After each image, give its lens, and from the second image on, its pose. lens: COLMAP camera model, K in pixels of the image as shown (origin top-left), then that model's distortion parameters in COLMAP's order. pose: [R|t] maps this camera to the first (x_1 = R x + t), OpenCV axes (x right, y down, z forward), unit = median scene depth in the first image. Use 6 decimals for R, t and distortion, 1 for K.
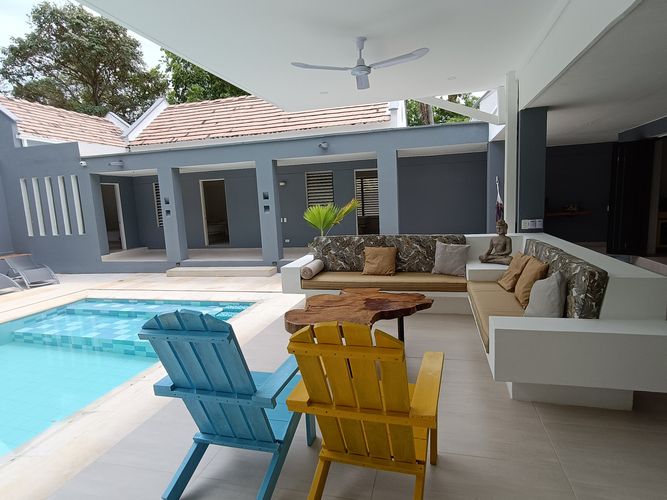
lens RADIAL K [[387.6, 0, 333.5], [0, 387.6, 250.0], [0, 0, 1]] dist [0.039486, -0.000097]
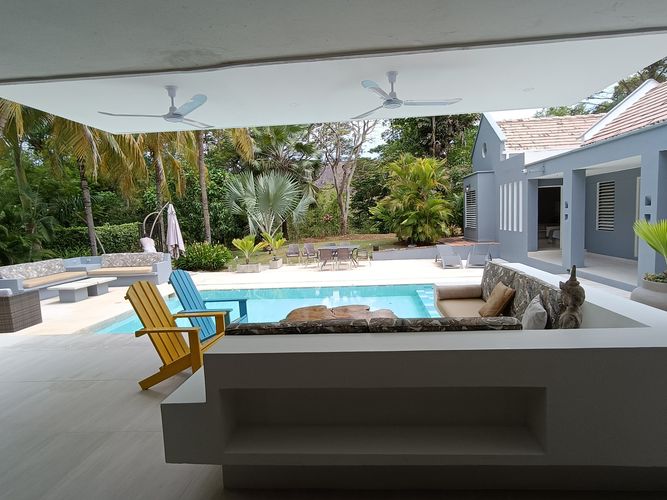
lens RADIAL K [[387.6, 0, 333.5], [0, 387.6, 250.0], [0, 0, 1]] dist [0.039486, -0.000097]
pose [[0.186729, 0.133954, -0.973236, 0.404332], [-0.105578, 0.987659, 0.115682, -0.062828], [0.976722, 0.081151, 0.198567, 0.242061]]
